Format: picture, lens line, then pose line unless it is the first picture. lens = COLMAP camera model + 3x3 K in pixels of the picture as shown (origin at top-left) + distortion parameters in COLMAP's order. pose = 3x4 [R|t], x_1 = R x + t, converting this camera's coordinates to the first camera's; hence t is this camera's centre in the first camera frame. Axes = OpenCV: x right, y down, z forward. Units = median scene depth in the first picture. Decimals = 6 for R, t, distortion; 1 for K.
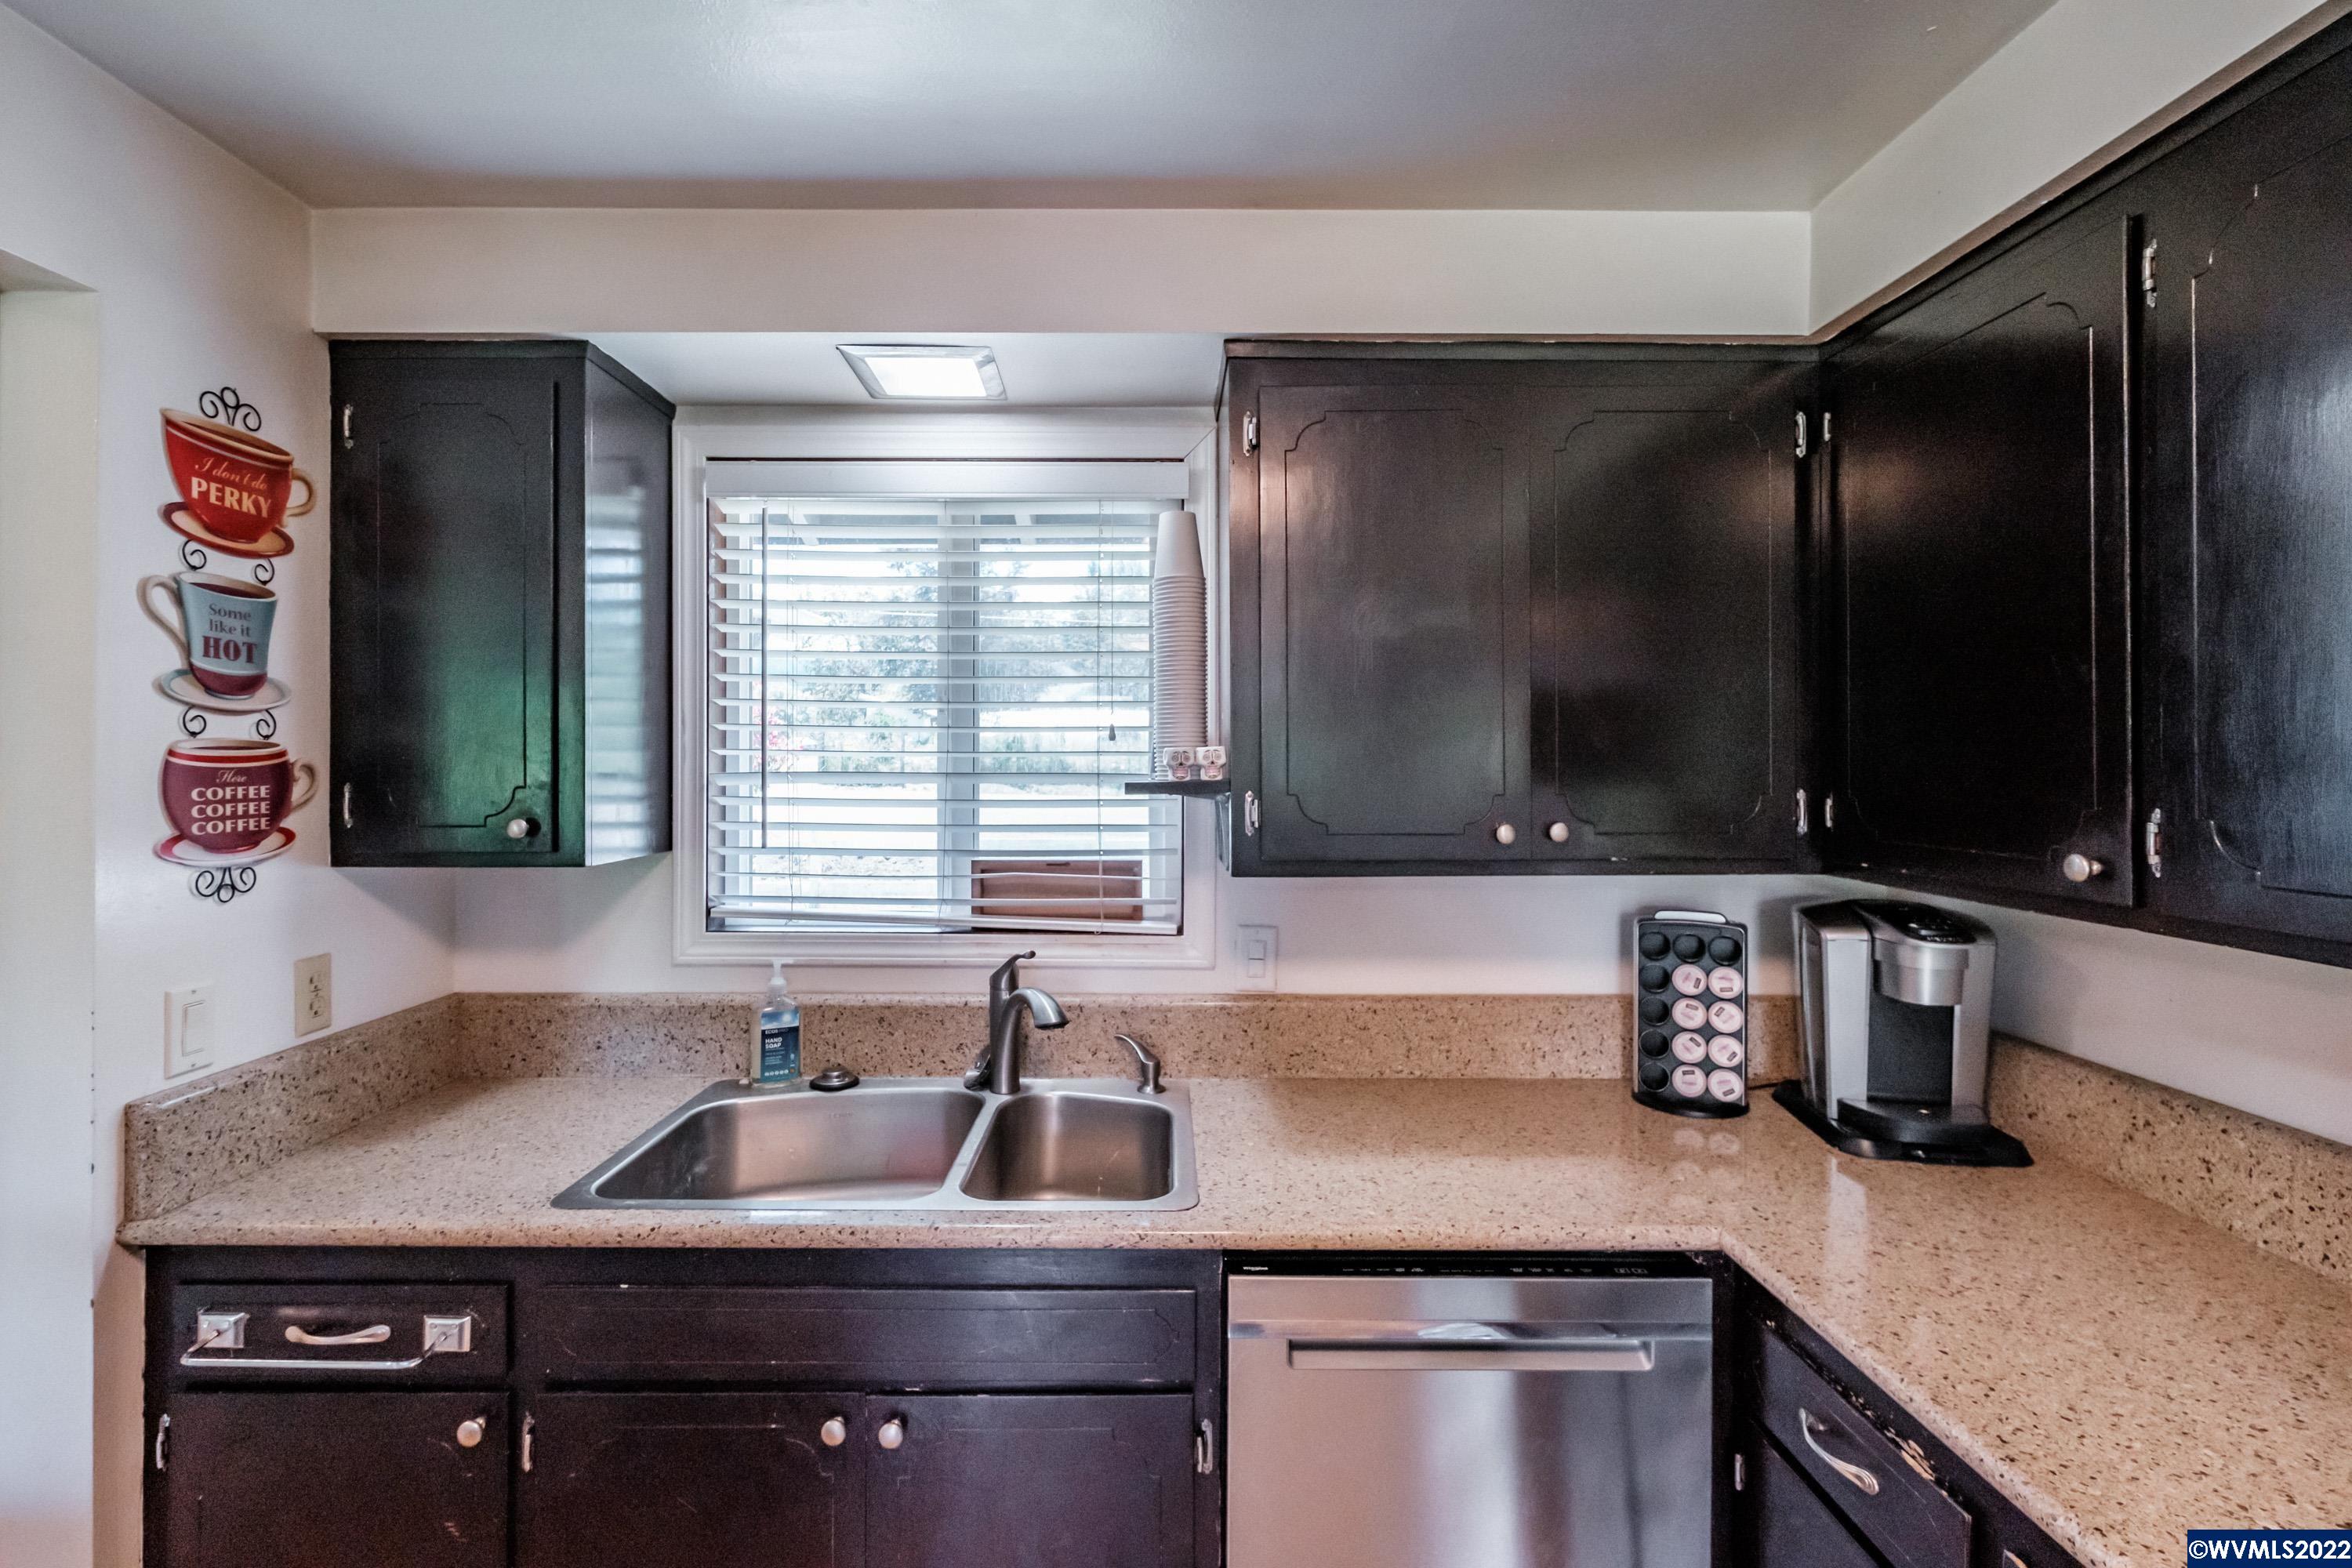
lens RADIAL K [[1102.2, 0, 1178.5], [0, 1102.2, 773.7], [0, 0, 1]] dist [-0.006921, -0.000471]
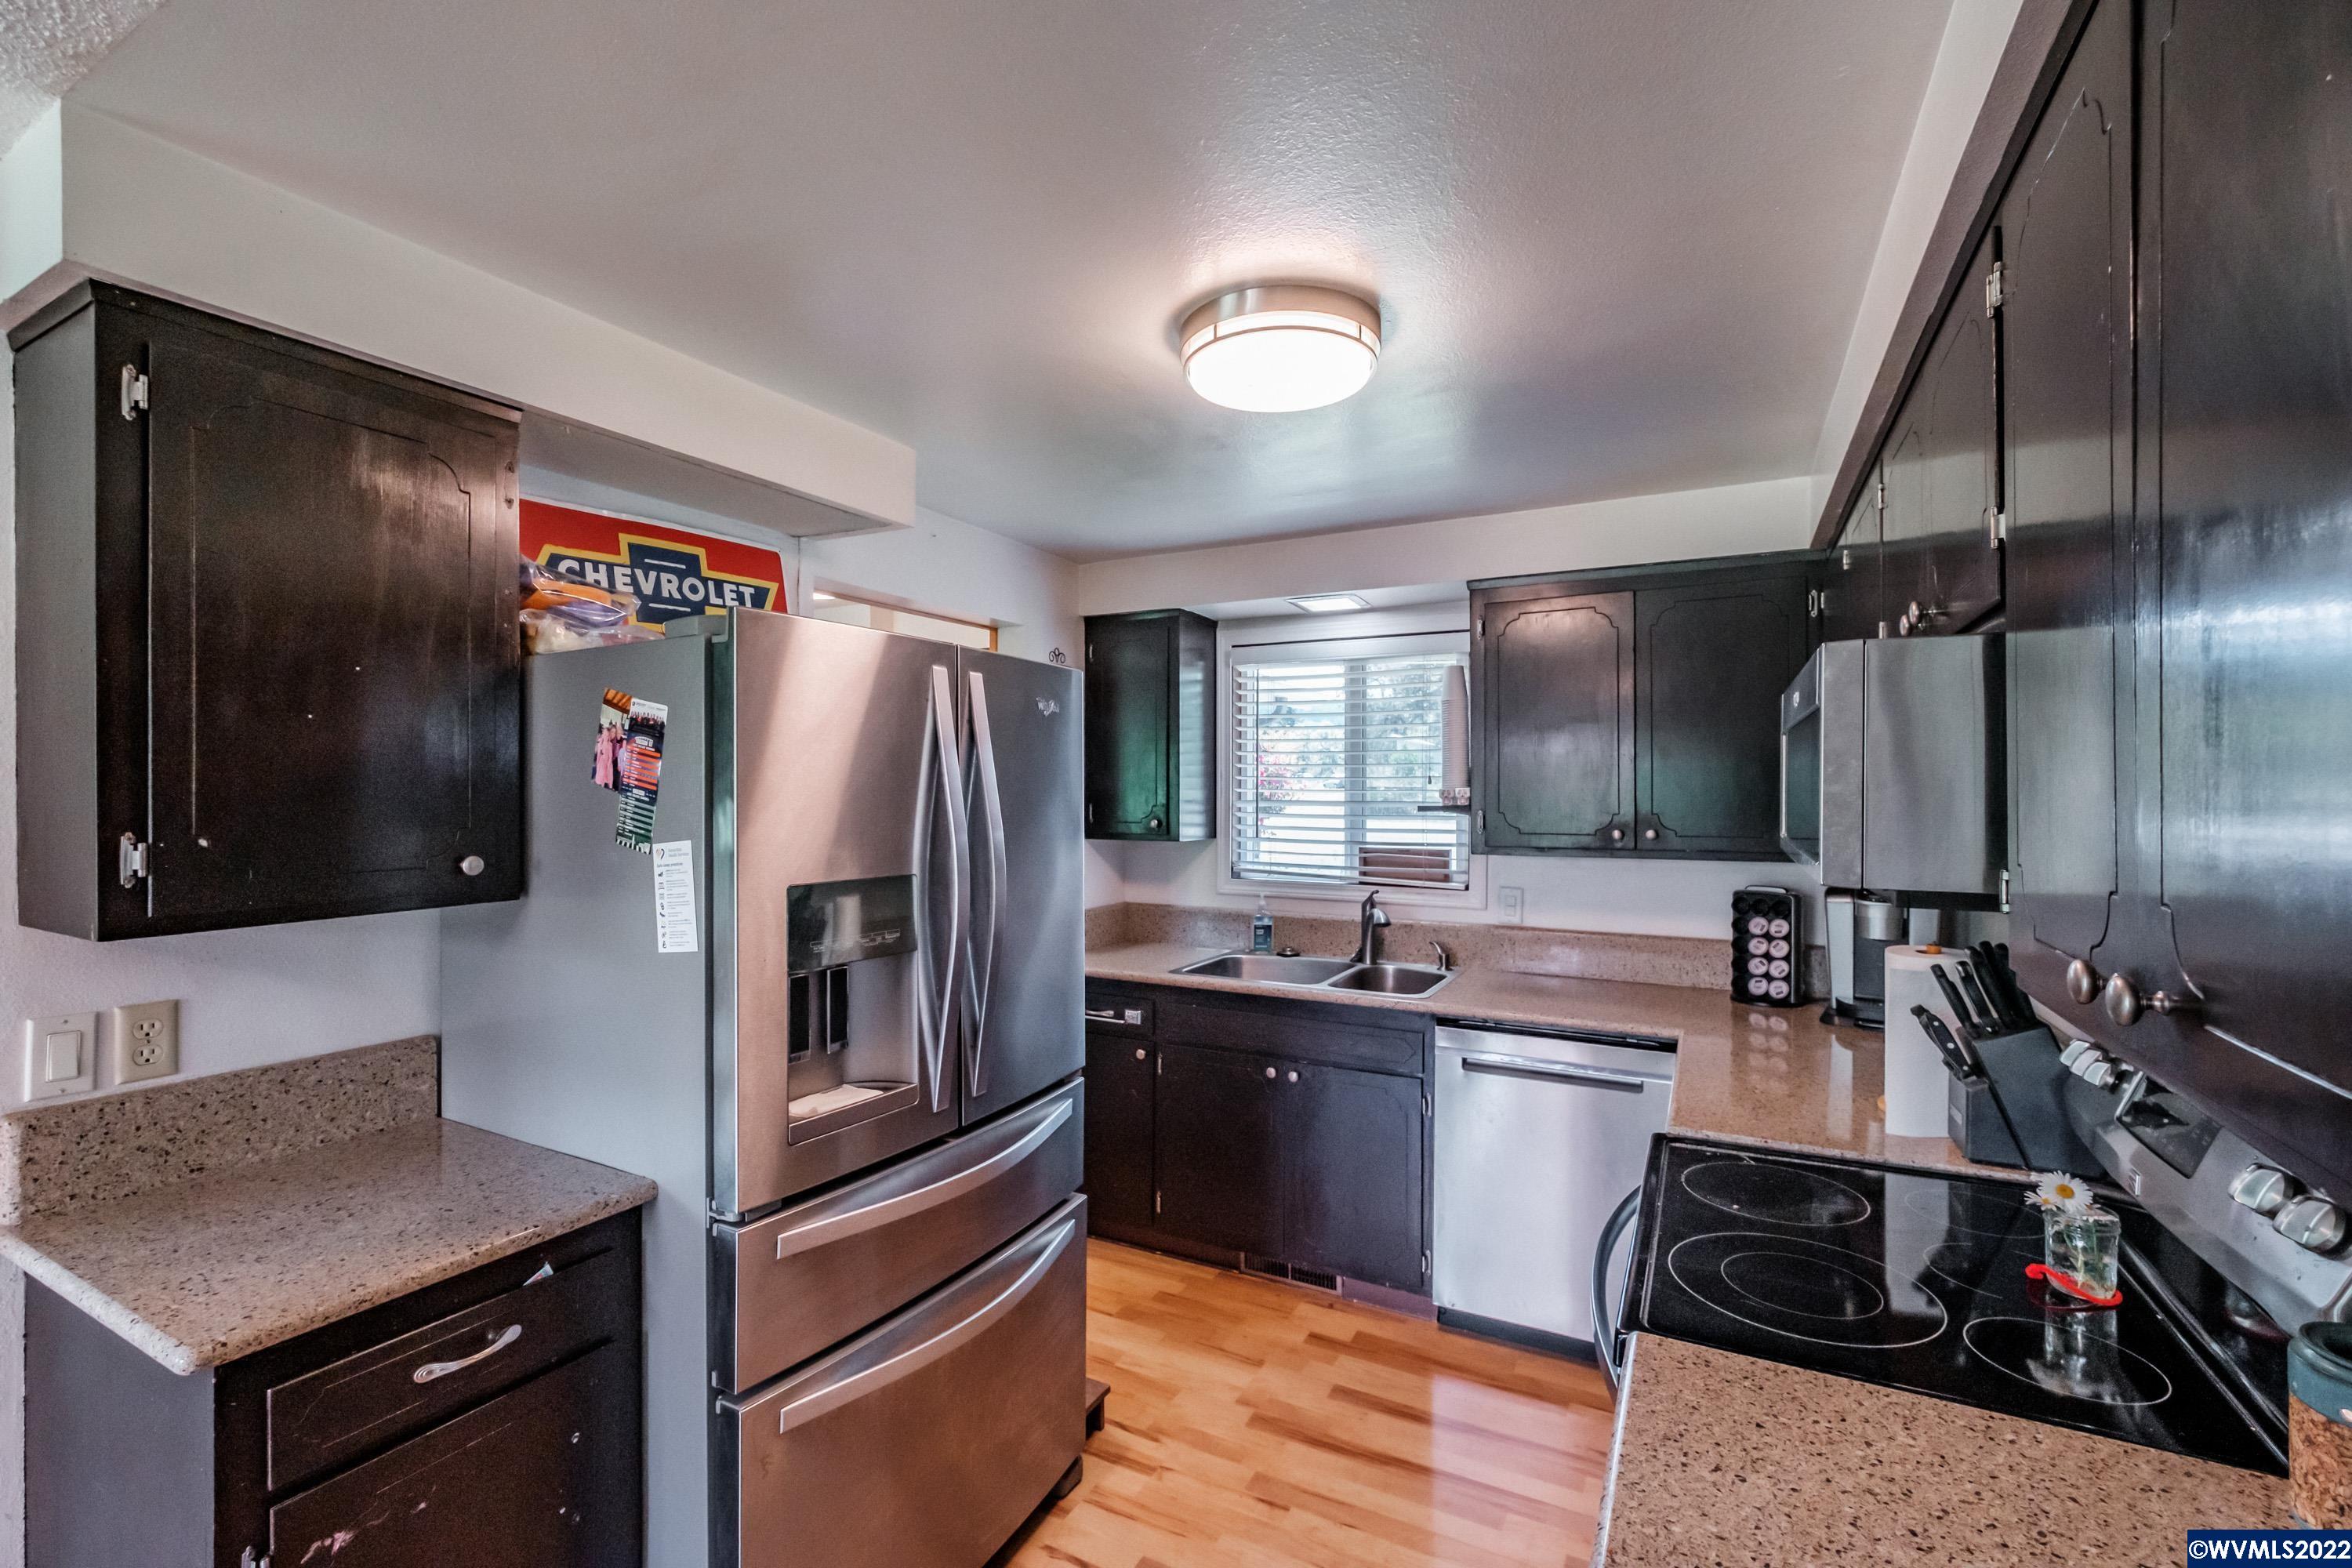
lens RADIAL K [[1060.6, 0, 1176.0], [0, 1060.6, 784.0], [0, 0, 1]] dist [0.001115, -0.000116]
pose [[0.886362, -0.000523, -0.462992, 0.425704], [-0.005364, 0.999921, -0.011398, -0.007412], [0.462961, 0.012586, 0.886289, -0.860353]]
